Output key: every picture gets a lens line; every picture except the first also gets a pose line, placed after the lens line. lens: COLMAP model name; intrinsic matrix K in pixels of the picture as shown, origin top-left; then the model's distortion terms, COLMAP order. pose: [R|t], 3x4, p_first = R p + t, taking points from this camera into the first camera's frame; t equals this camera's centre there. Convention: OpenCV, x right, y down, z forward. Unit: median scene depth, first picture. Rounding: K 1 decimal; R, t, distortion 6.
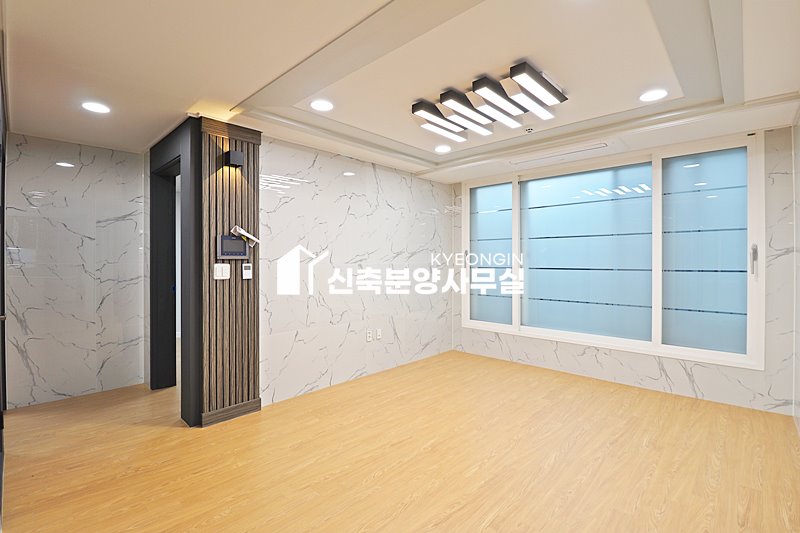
lens RADIAL K [[368.6, 0, 398.1], [0, 368.6, 258.3], [0, 0, 1]] dist [0.000511, -0.013088]
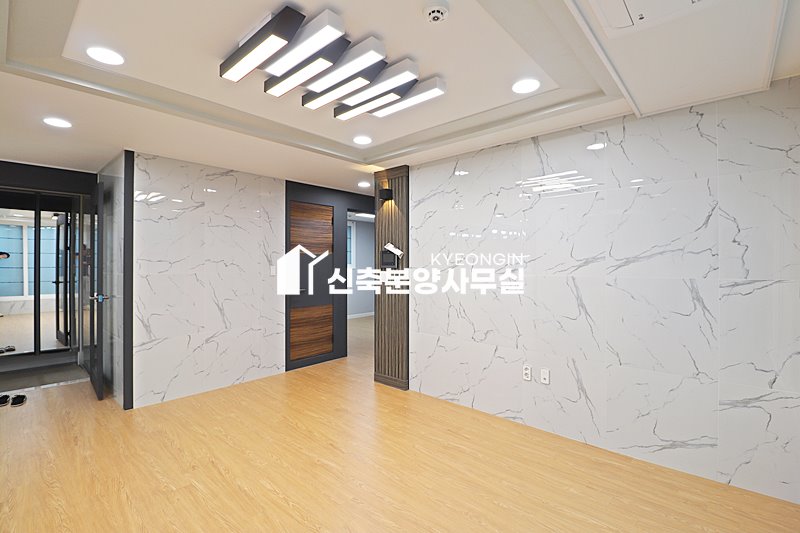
lens RADIAL K [[368.6, 0, 398.1], [0, 368.6, 258.3], [0, 0, 1]] dist [0.000511, -0.013088]
pose [[0.022517, -0.015029, -0.999633, 0.750255], [0.002926, 0.999884, -0.014967, -0.010174], [0.999742, -0.002587, 0.022558, 0.826920]]
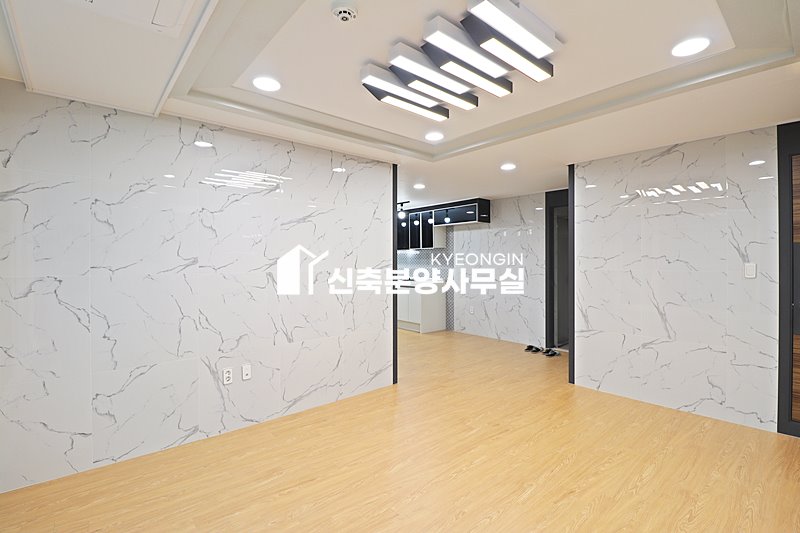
lens RADIAL K [[368.6, 0, 398.1], [0, 368.6, 258.3], [0, 0, 1]] dist [0.000511, -0.013088]
pose [[-0.994753, 0.003044, 0.102260, 0.204784], [0.002203, 0.999963, -0.008331, -0.010309], [-0.102281, -0.008062, -0.994723, 1.320456]]
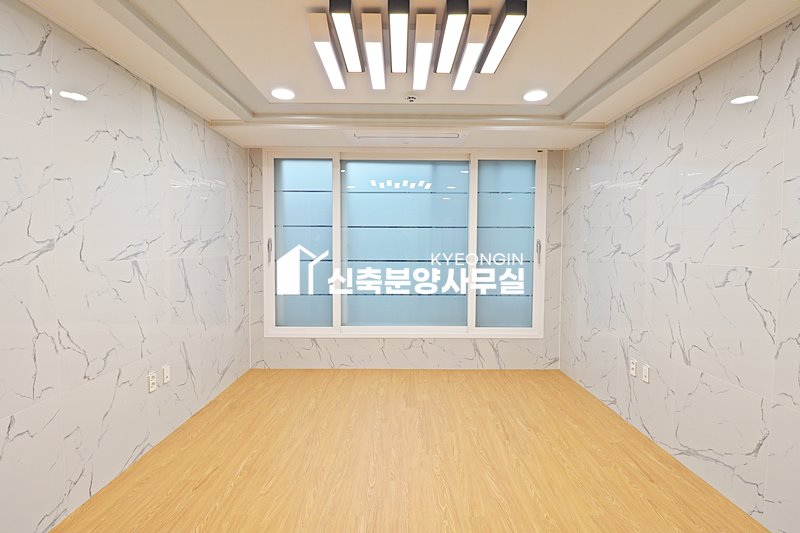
lens RADIAL K [[371.6, 0, 400.6], [0, 371.6, 261.3], [0, 0, 1]] dist [-0.000813, -0.013132]
pose [[0.721211, -0.022598, 0.692347, -0.225015], [-0.008511, 0.999103, 0.041476, -0.011711], [-0.692664, -0.035805, 0.720372, 0.350051]]
